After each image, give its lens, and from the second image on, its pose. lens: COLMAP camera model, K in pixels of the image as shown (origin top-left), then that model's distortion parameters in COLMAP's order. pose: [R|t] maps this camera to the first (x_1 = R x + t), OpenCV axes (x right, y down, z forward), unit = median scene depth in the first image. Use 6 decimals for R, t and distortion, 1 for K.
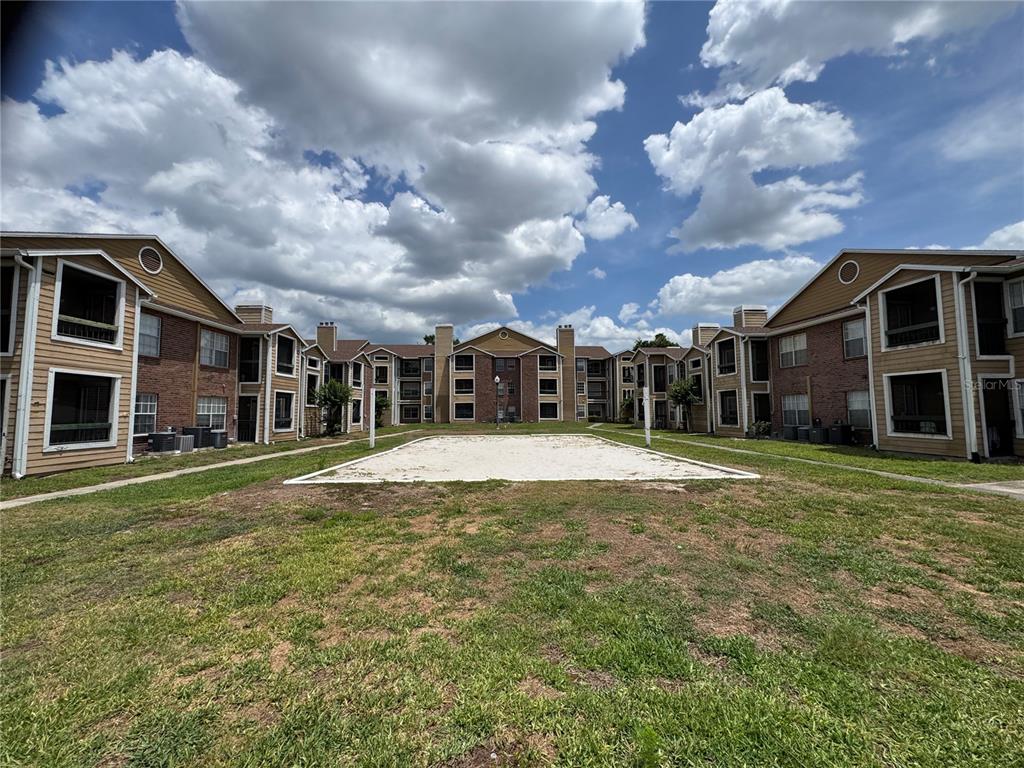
lens RADIAL K [[411.4, 0, 512.0], [0, 411.4, 384.0], [0, 0, 1]] dist [-0.002880, -0.000362]
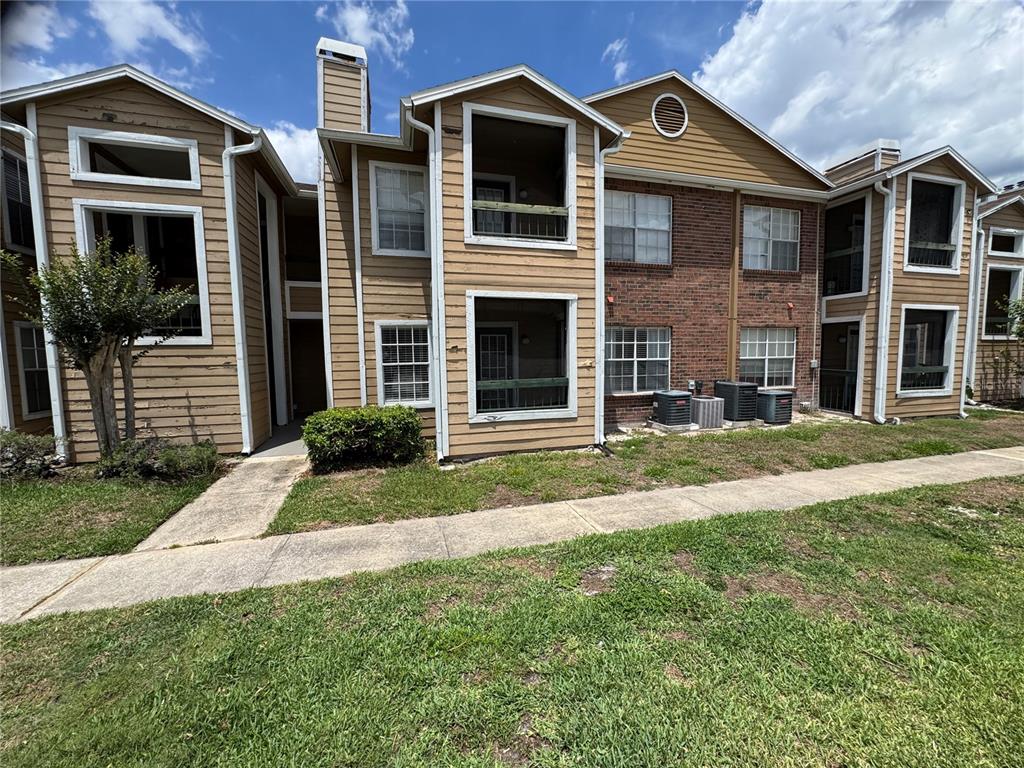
lens RADIAL K [[411.4, 0, 512.0], [0, 411.4, 384.0], [0, 0, 1]] dist [-0.002880, -0.000362]
pose [[0.279319, 0.069385, -0.957688, -0.315621], [0.077963, 0.992454, 0.094642, 0.030359], [0.957028, -0.101099, 0.271801, 0.557328]]
